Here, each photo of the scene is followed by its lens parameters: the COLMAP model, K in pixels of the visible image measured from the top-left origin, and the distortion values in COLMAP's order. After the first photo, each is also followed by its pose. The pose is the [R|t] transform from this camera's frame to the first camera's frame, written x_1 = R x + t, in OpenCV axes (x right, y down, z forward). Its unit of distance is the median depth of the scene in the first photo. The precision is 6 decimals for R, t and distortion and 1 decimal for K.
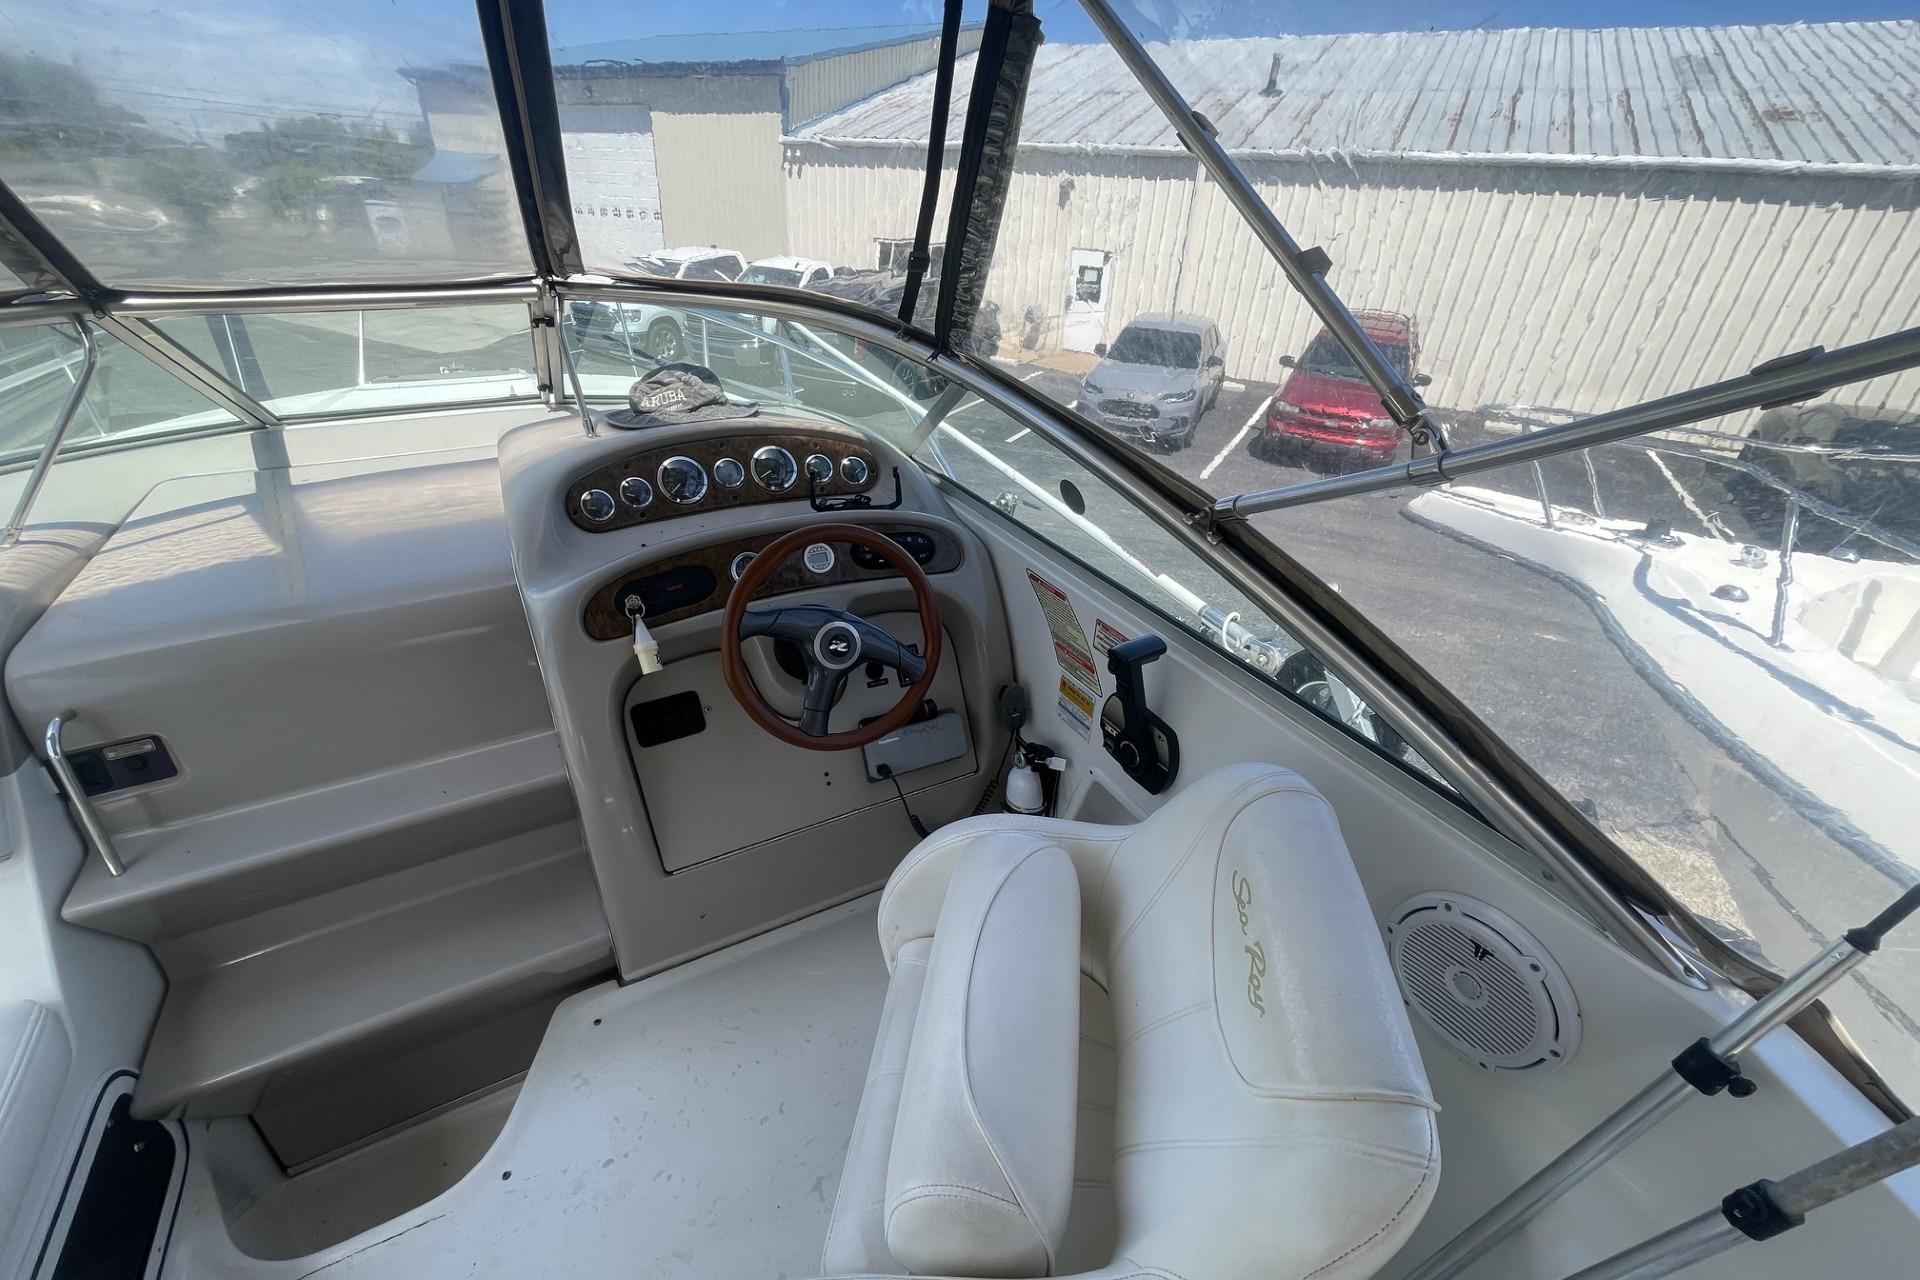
lens RADIAL K [[793.2, 0, 956.2], [0, 793.2, 652.1], [0, 0, 1]] dist [-0.020634, 0.007705]
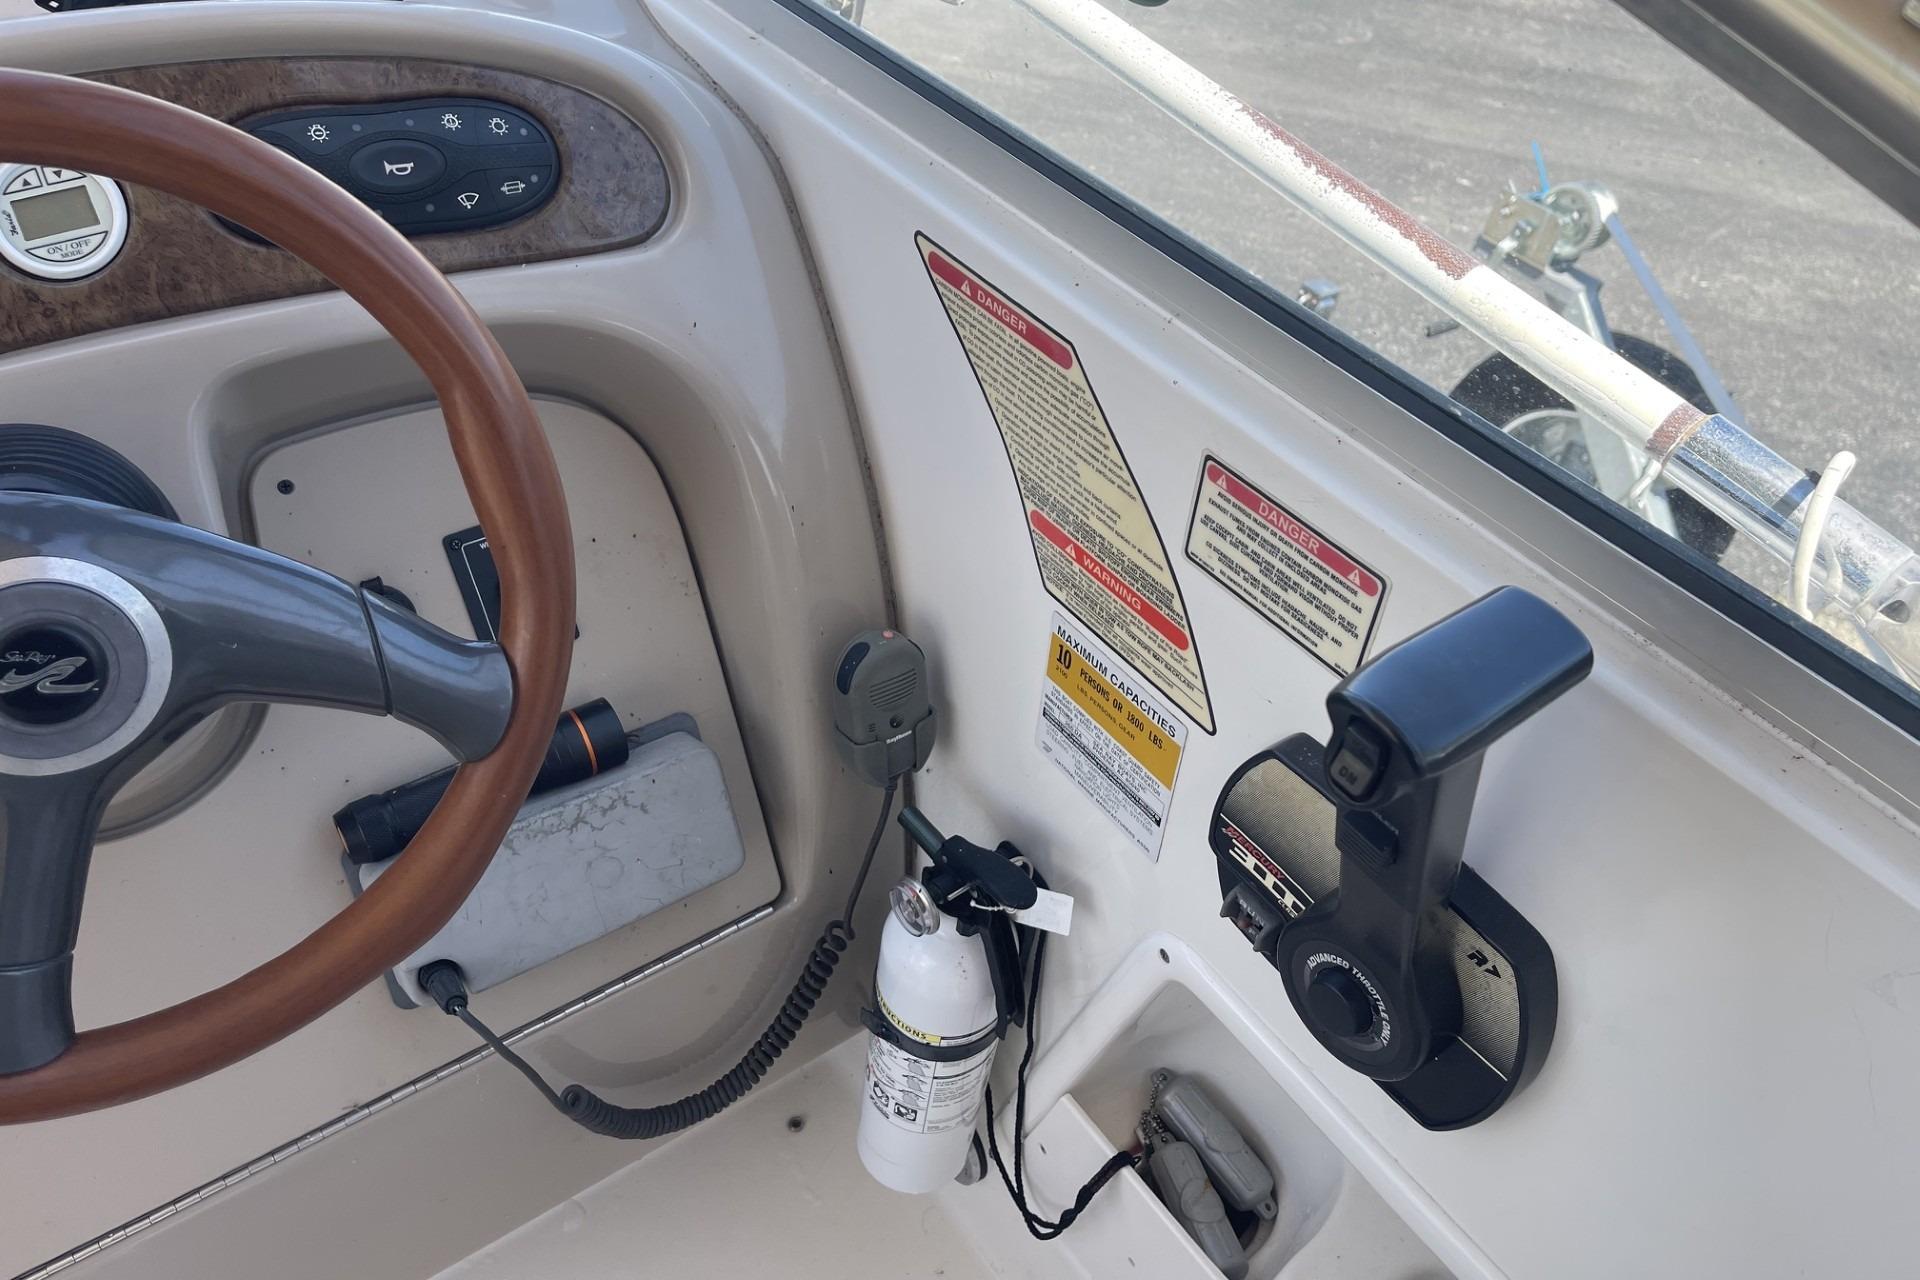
lens RADIAL K [[1438.3, 0, 966.1], [0, 1438.3, 626.9], [0, 0, 1]] dist [0.056267, -0.101571]
pose [[0.992126, -0.057062, 0.111493, 0.043472], [0.032297, 0.976637, 0.212453, -0.077509], [-0.121011, -0.207179, 0.970790, 0.492972]]
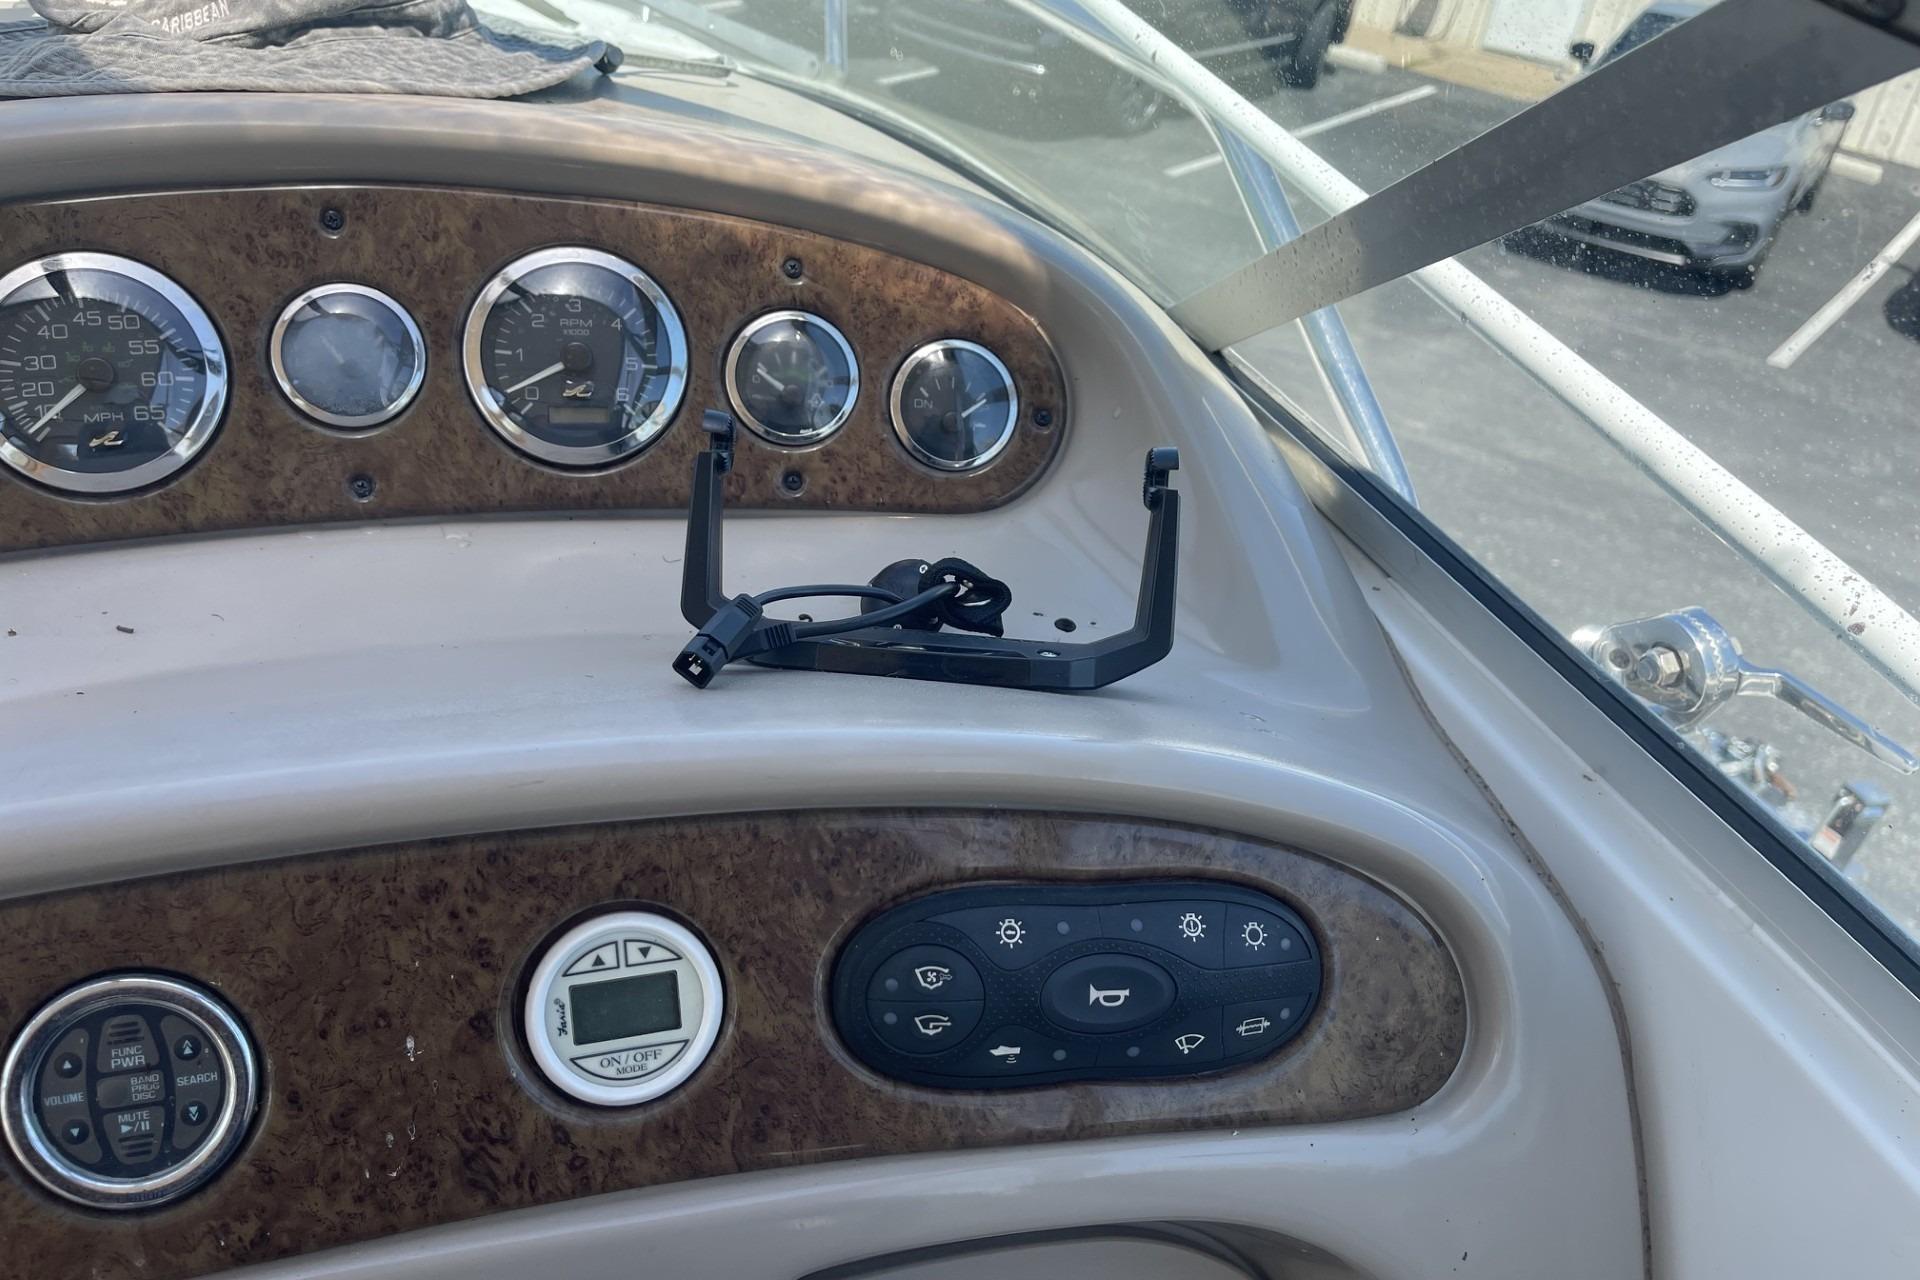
lens RADIAL K [[1421.9, 0, 949.3], [0, 1421.9, 631.5], [0, 0, 1]] dist [0.056659, -0.080354]
pose [[0.977861, 0.156940, -0.138414, -0.077286], [-0.151886, 0.987307, 0.046416, -0.209729], [0.143942, -0.024365, 0.989286, 0.693198]]
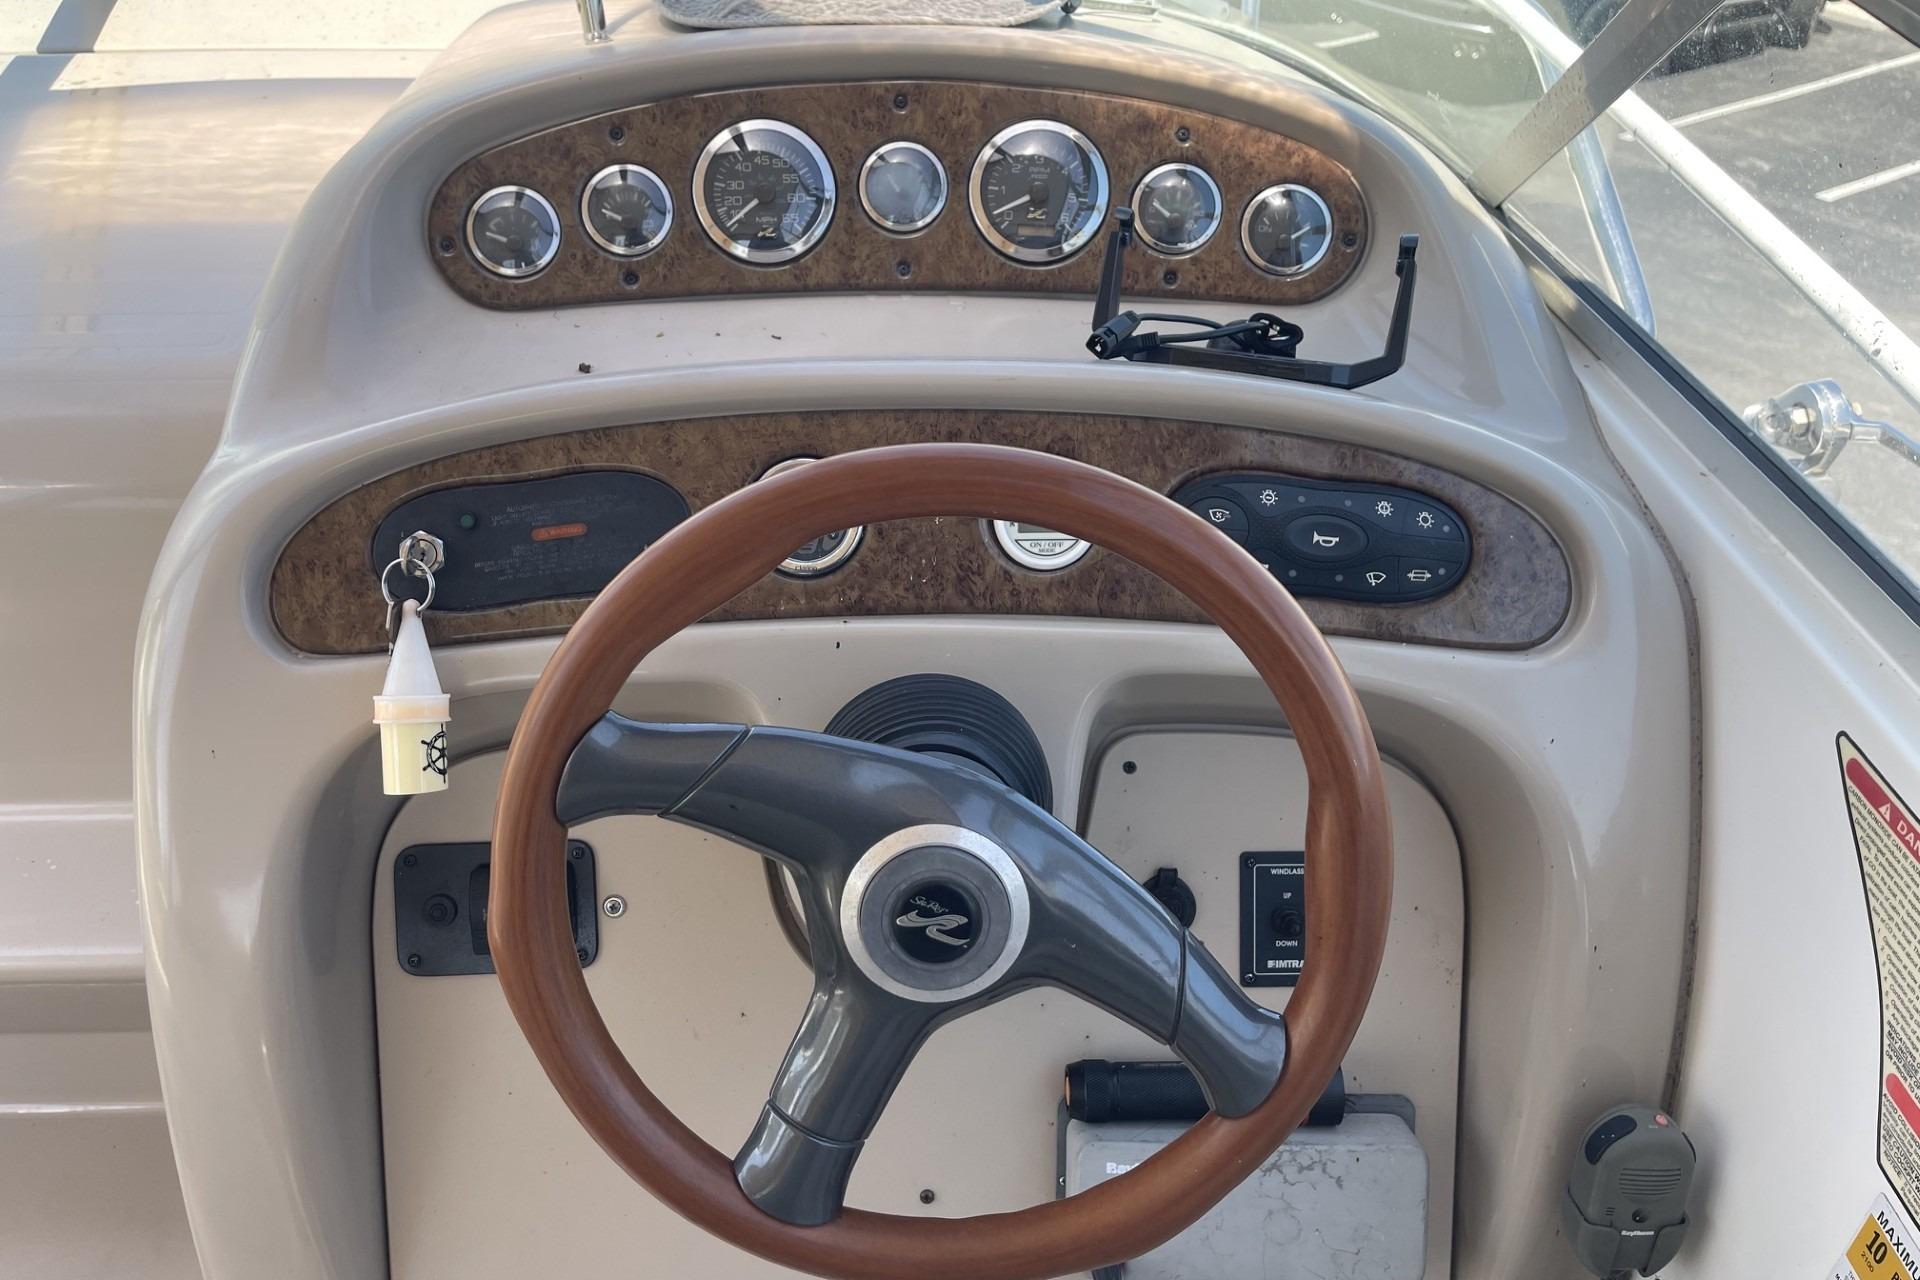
lens RADIAL K [[1432.8, 0, 957.8], [0, 1432.8, 627.3], [0, 0, 1]] dist [0.077754, -0.116157]
pose [[0.892198, 0.238533, -0.383516, 0.010733], [-0.214864, 0.971078, 0.104122, -0.122570], [0.397261, -0.010494, 0.917646, 0.477436]]
